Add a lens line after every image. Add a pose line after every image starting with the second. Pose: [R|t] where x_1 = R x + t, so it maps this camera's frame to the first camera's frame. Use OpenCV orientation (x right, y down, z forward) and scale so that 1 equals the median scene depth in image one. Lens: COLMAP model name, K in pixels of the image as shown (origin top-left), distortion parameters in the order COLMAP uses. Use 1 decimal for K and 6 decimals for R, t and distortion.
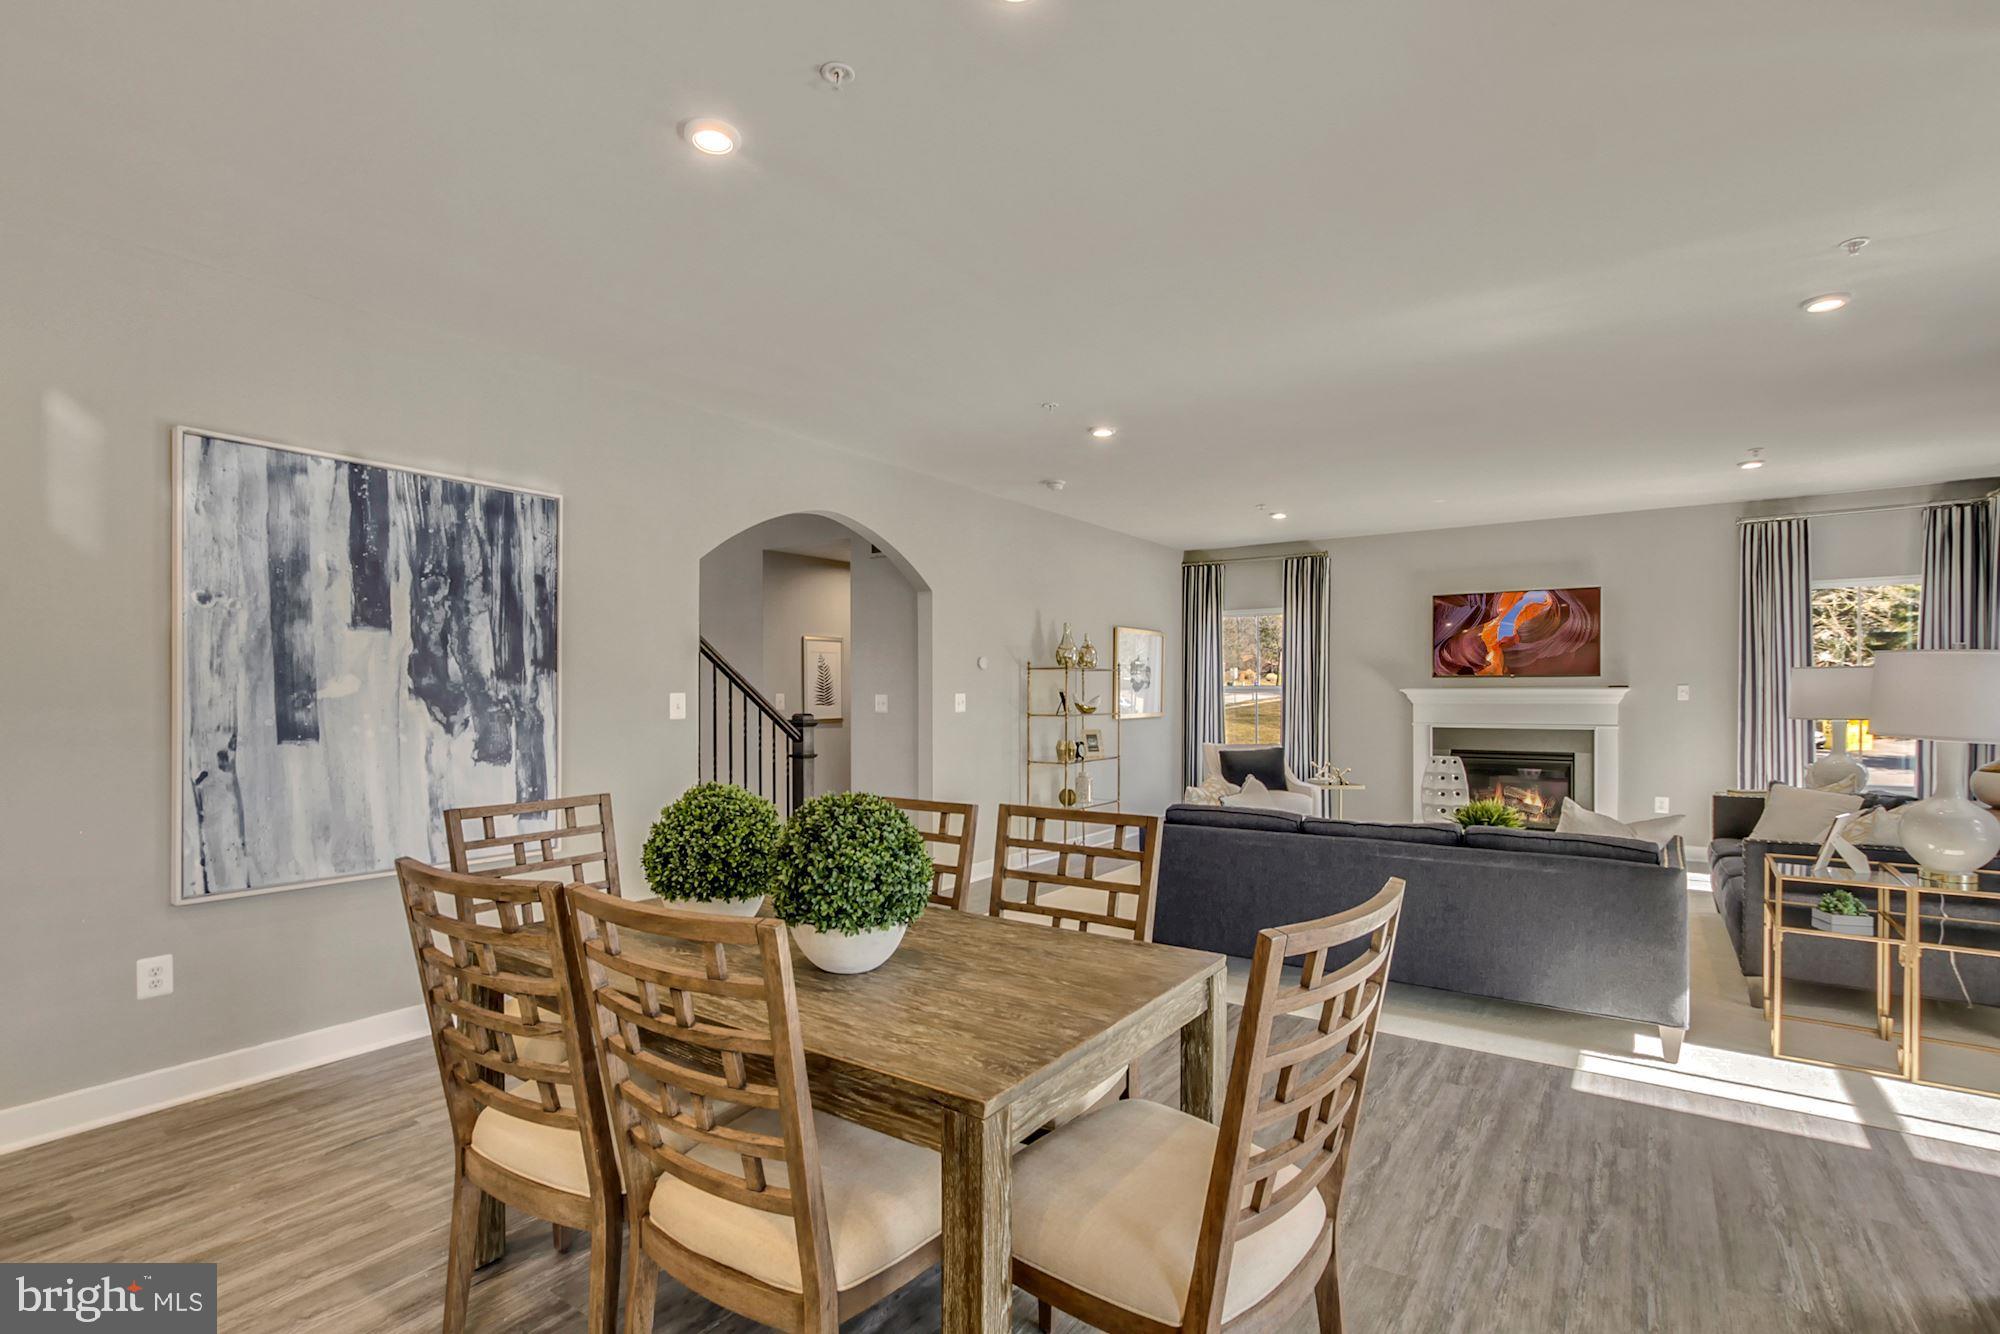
lens RADIAL K [[936.9, 0, 992.6], [0, 936.9, 702.7], [0, 0, 1]] dist [-0.010370, -0.000055]
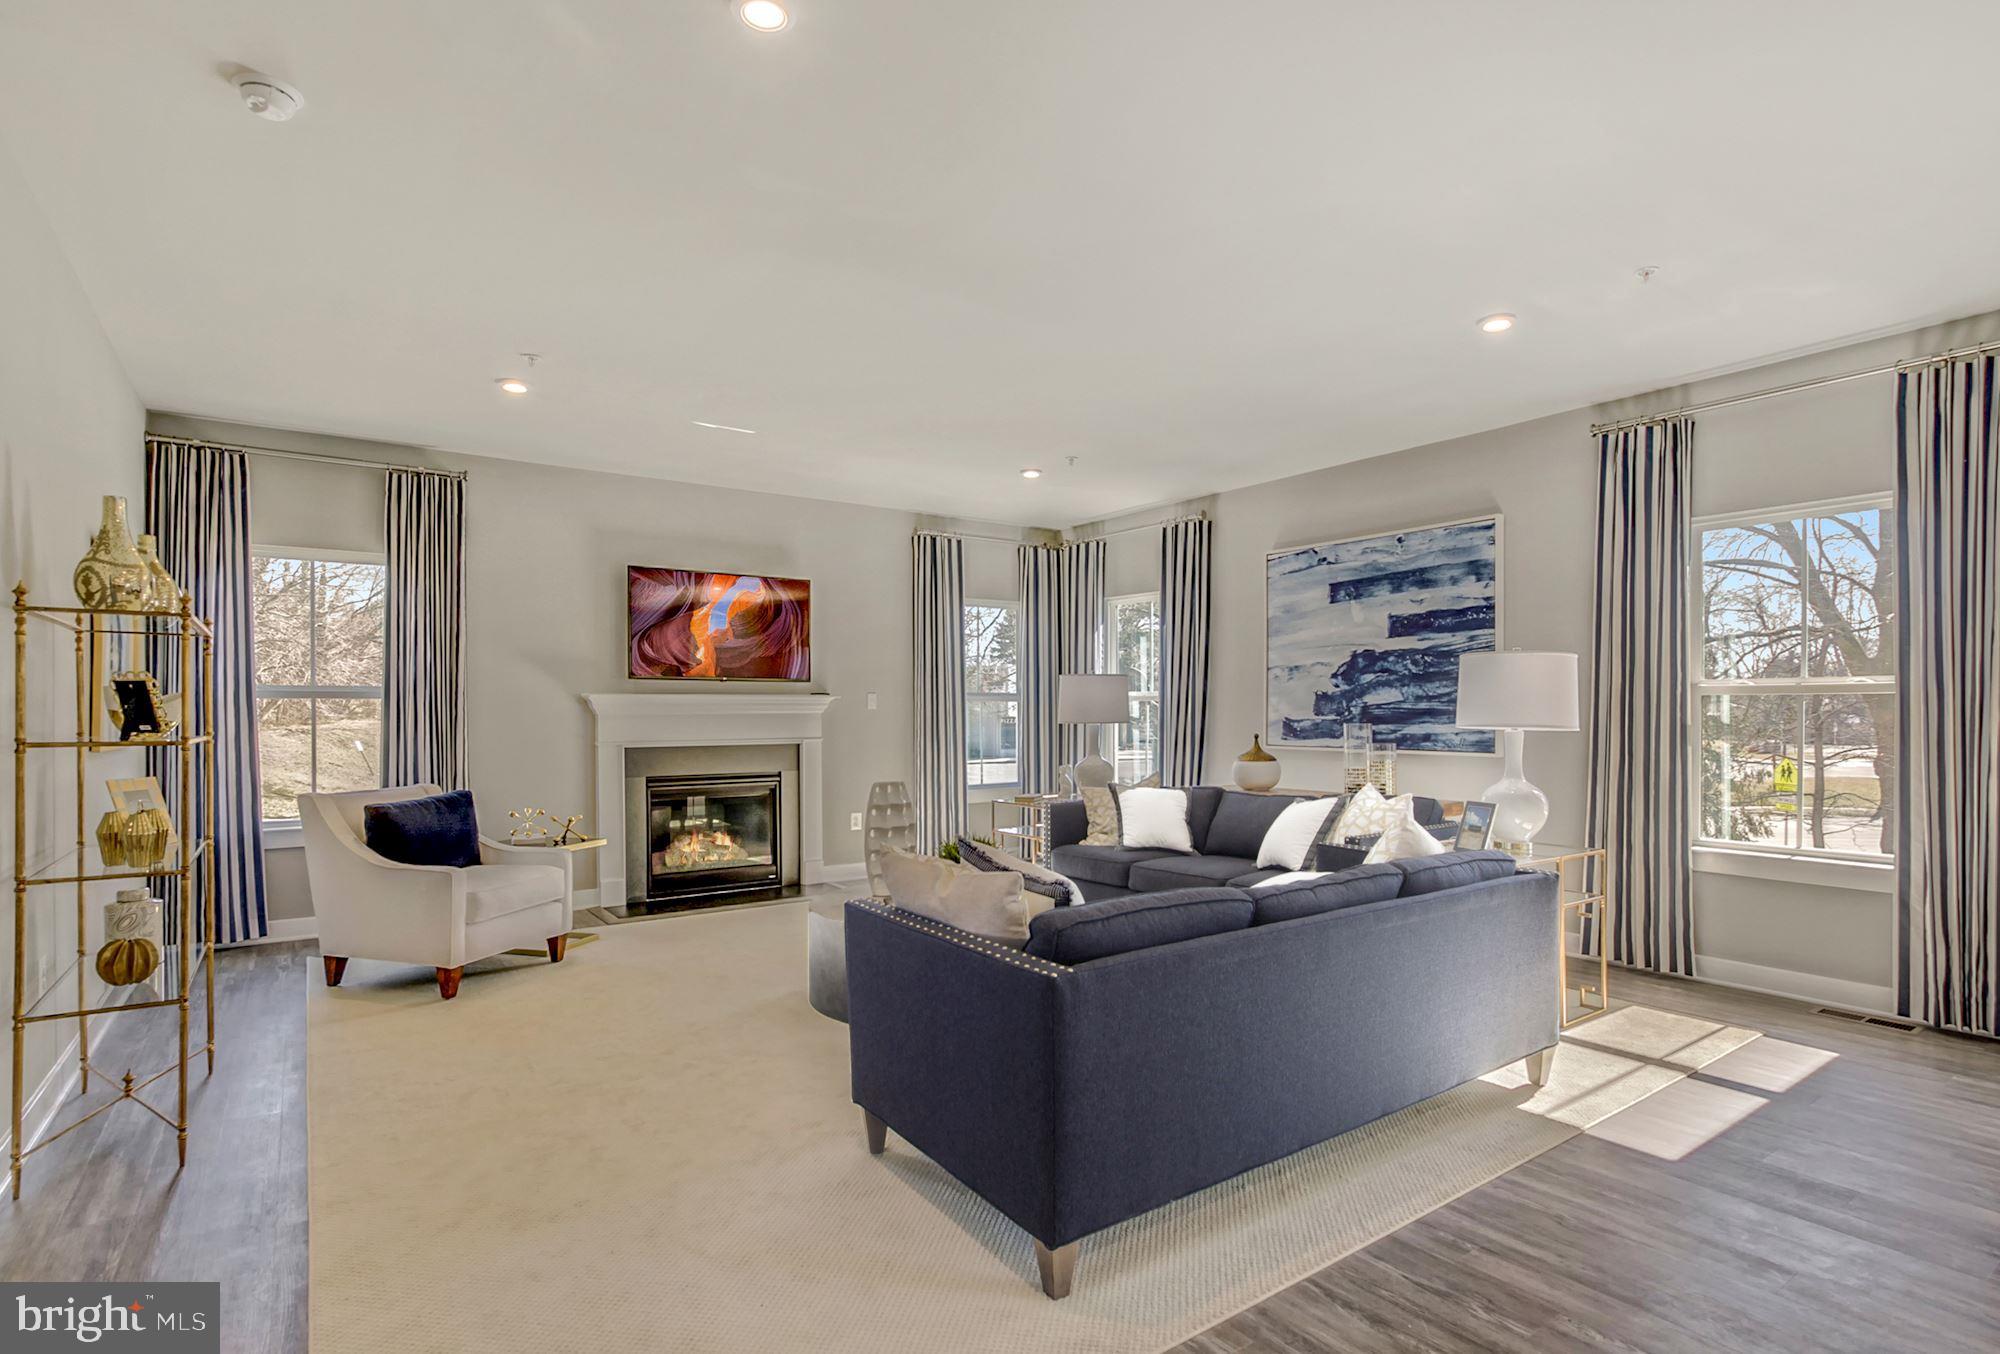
lens RADIAL K [[991.4, 0, 1003.7], [0, 991.4, 699.7], [0, 0, 1]] dist [-0.019264, -0.000477]
pose [[0.332210, 0.013537, 0.943108, -0.159274], [0.015954, 0.999673, -0.019969, 0.009118], [-0.943071, 0.021680, 0.331885, 0.524346]]
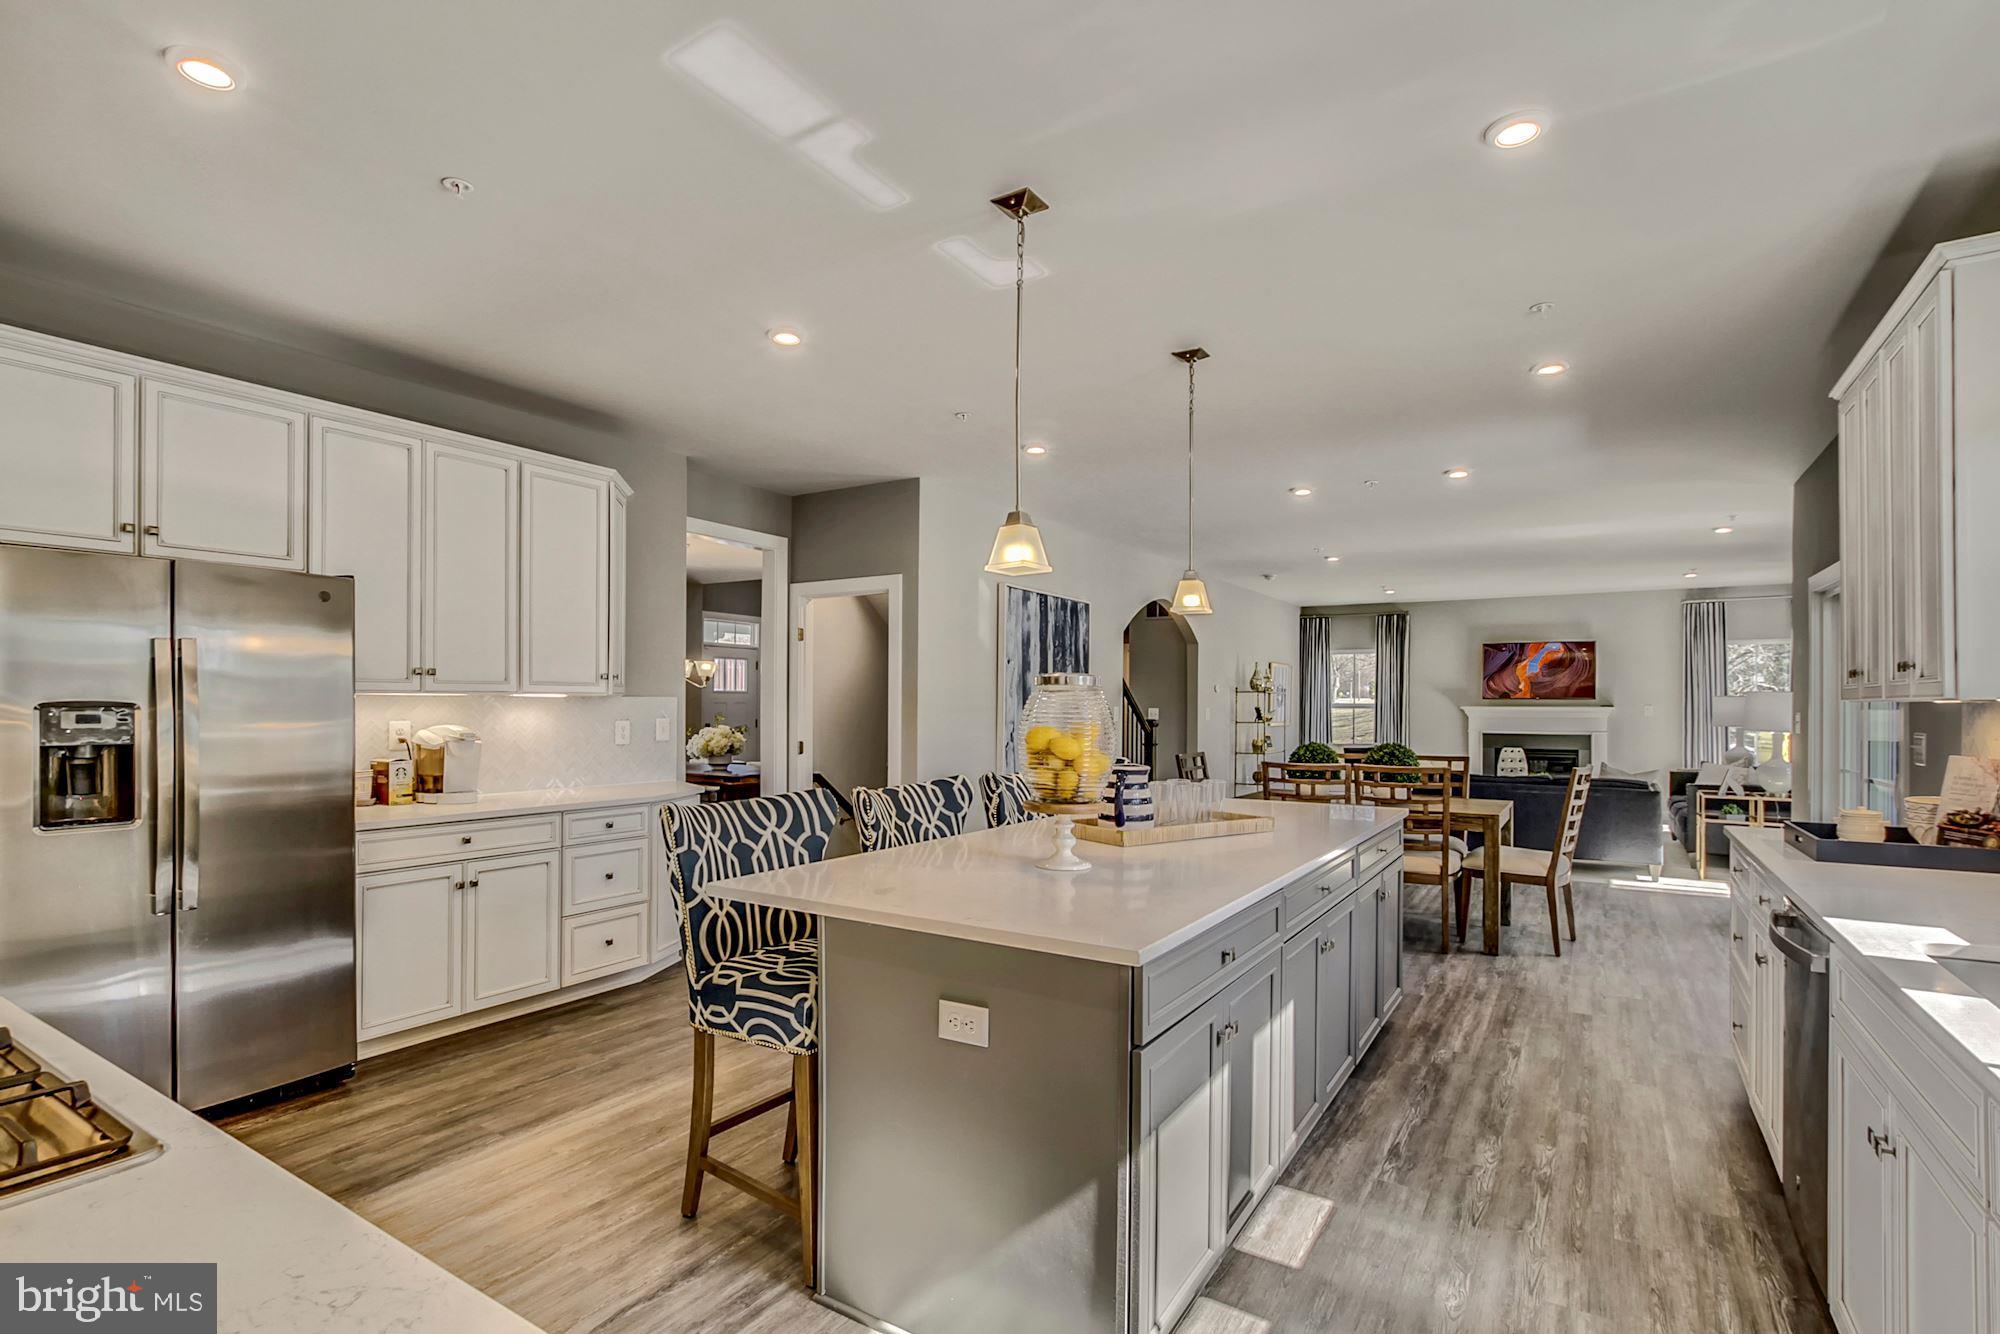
lens RADIAL K [[962.6, 0, 1005.6], [0, 962.6, 708.6], [0, 0, 1]] dist [-0.001920, -0.000125]
pose [[0.997873, 0.007132, 0.064794, -0.415102], [-0.006529, 0.999933, -0.009514, 0.007573], [-0.064857, 0.009070, 0.997853, -0.509696]]
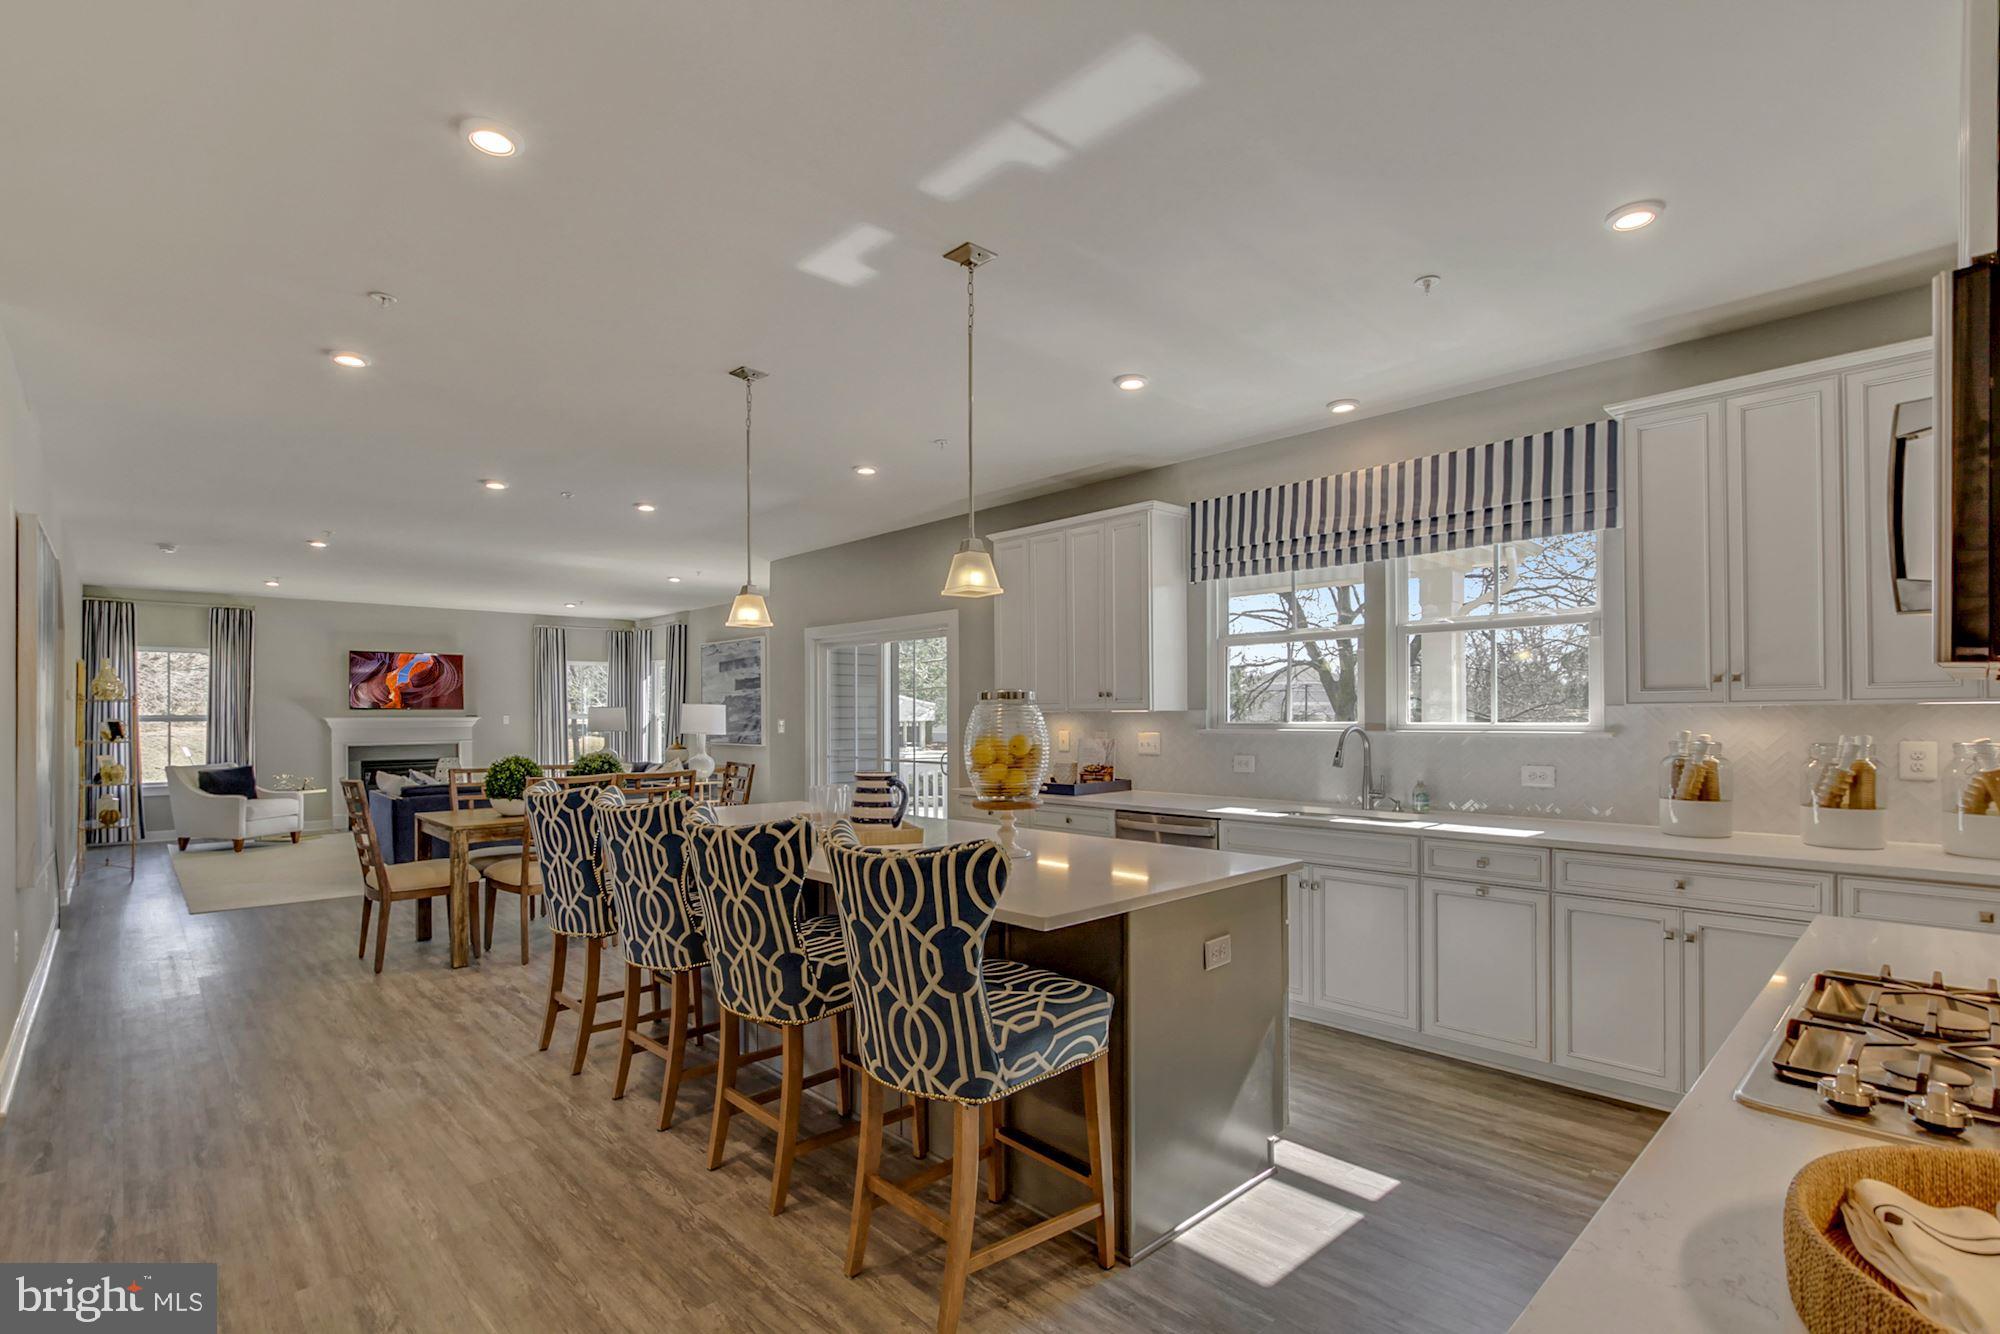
lens RADIAL K [[936.9, 0, 992.6], [0, 936.9, 702.7], [0, 0, 1]] dist [-0.010370, -0.000055]
pose [[0.211373, 0.008527, 0.977368, -0.736535], [0.017692, 0.999765, -0.012549, -0.002806], [-0.977245, 0.019944, 0.211172, -0.240350]]
